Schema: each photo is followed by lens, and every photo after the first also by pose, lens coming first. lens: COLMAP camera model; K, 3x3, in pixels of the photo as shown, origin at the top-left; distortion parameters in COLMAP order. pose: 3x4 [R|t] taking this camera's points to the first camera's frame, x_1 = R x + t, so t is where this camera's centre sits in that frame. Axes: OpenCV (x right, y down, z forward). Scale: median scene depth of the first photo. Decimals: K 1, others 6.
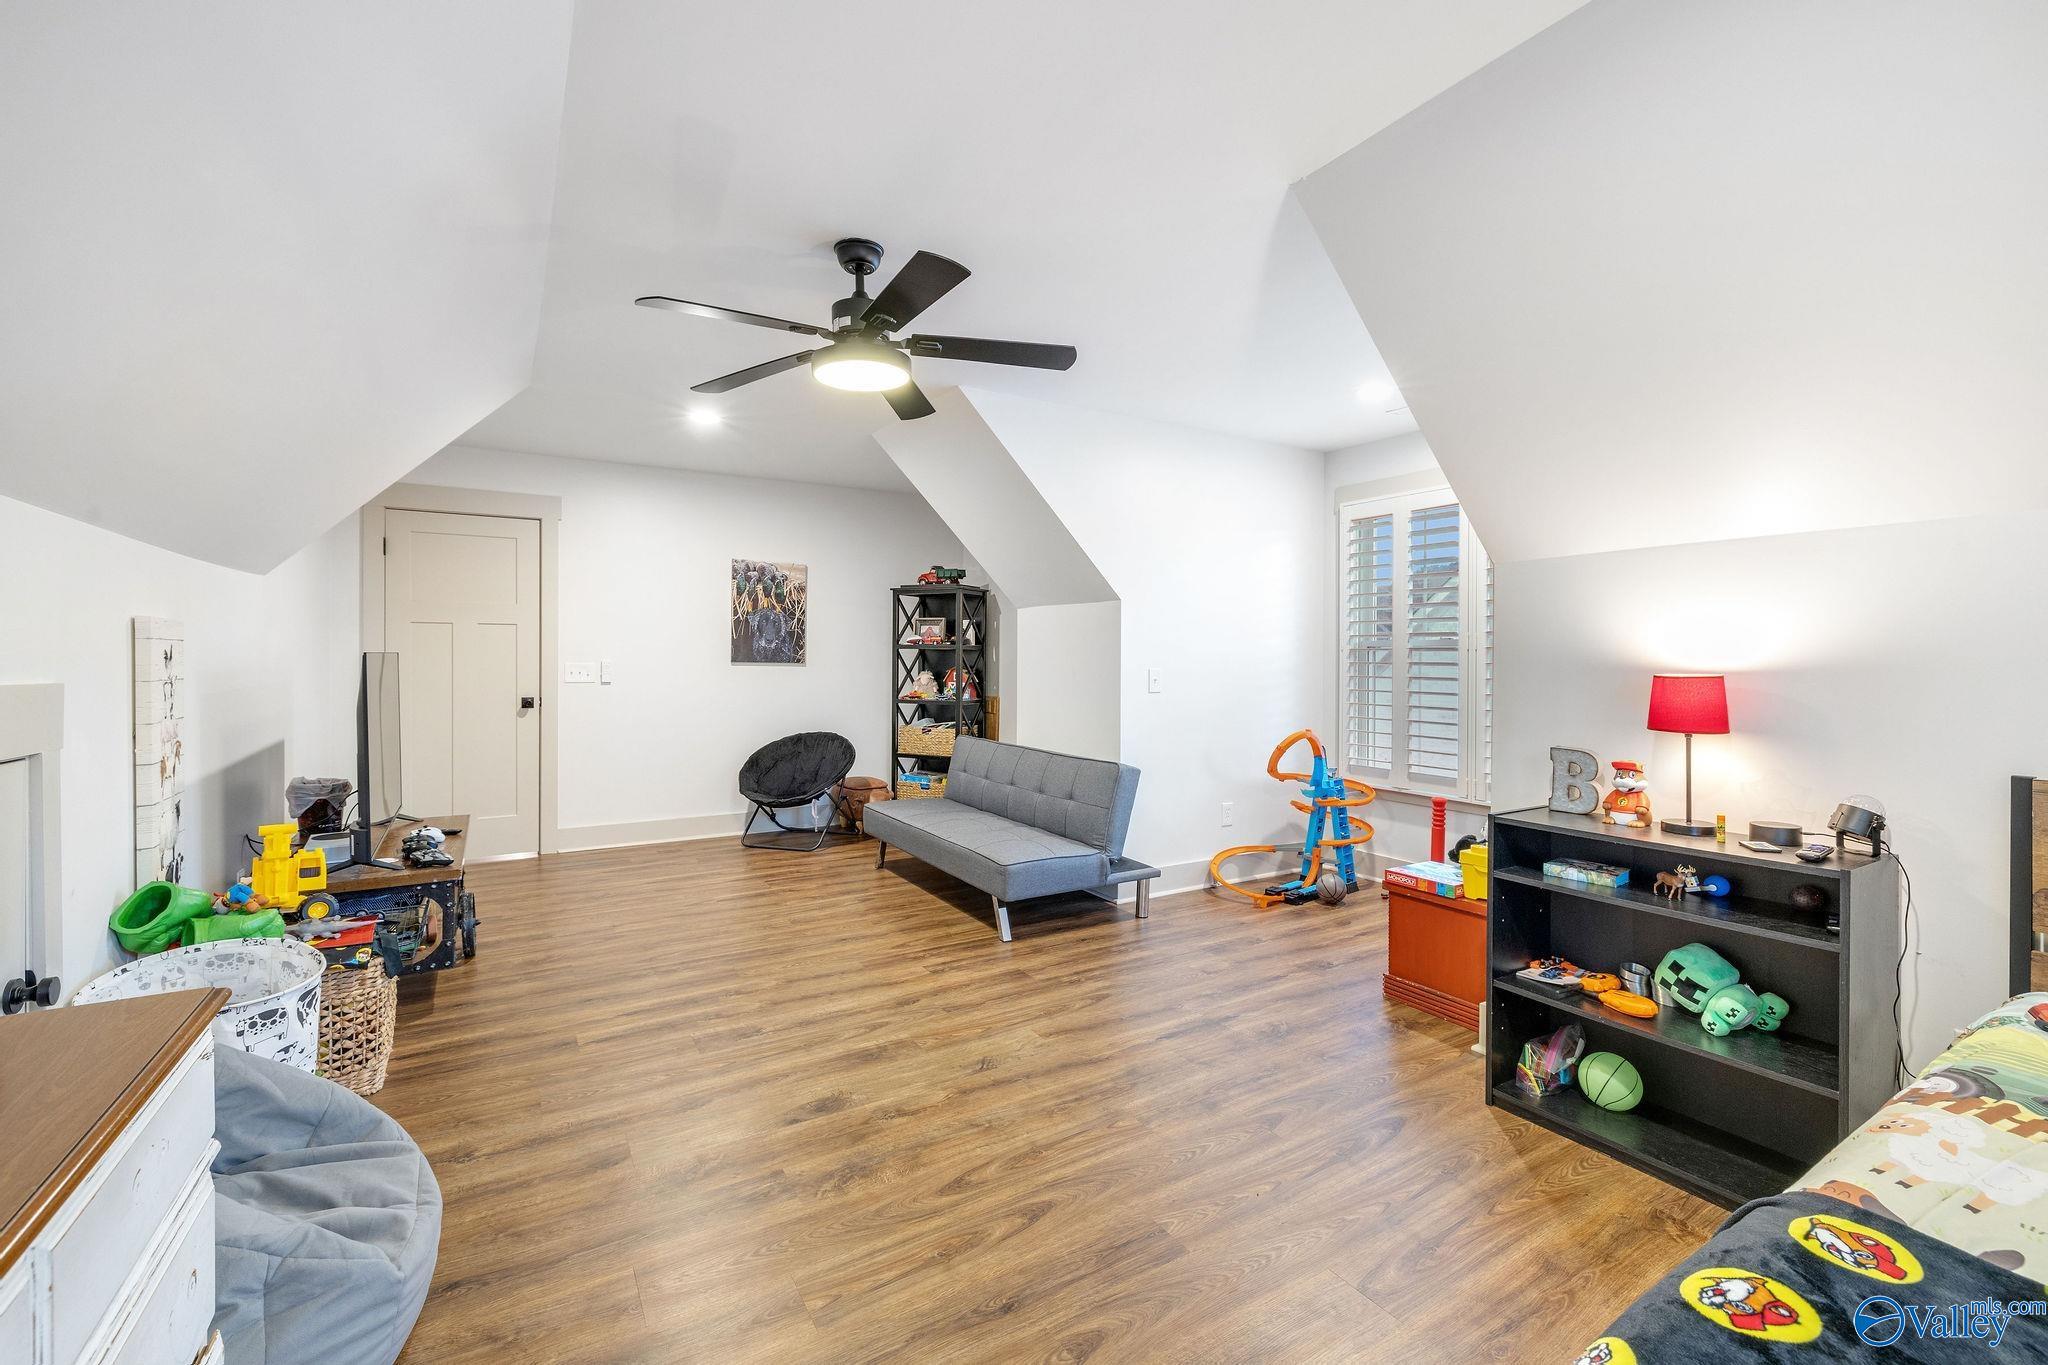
lens RADIAL K [[875.0, 0, 1025.5], [0, 875.0, 668.4], [0, 0, 1]] dist [0.002010, -0.000005]
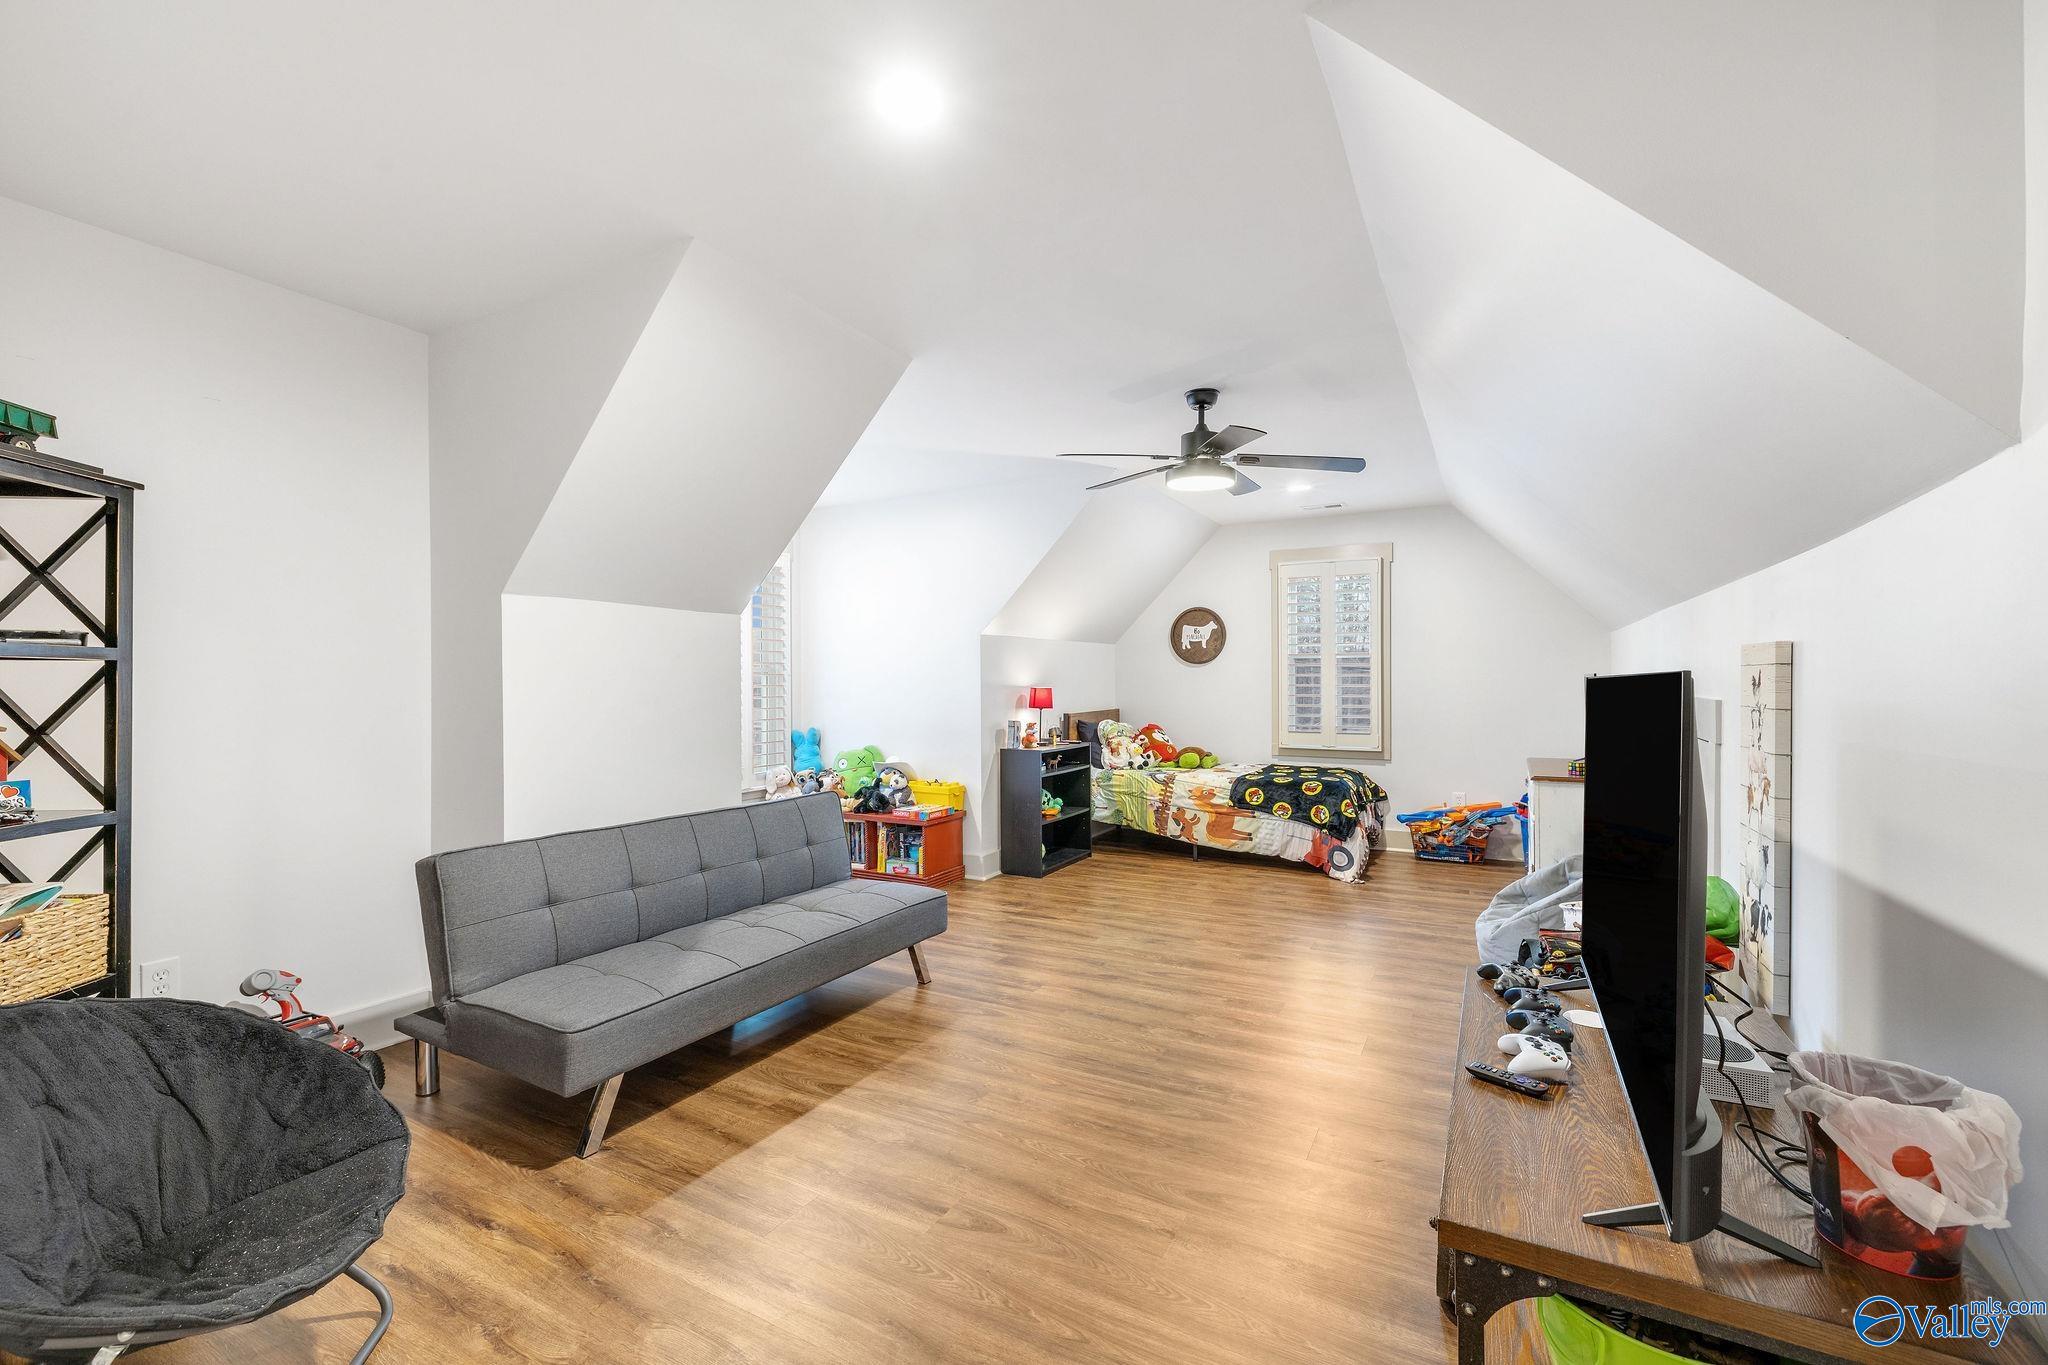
lens RADIAL K [[875.0, 0, 1024.5], [0, 875.0, 684.4], [0, 0, 1]] dist [0.002010, -0.000005]
pose [[-0.506985, -0.003461, 0.861948, -1.129319], [0.010197, 0.999898, 0.010012, -0.024085], [-0.861895, 0.013865, -0.506898, 1.751960]]
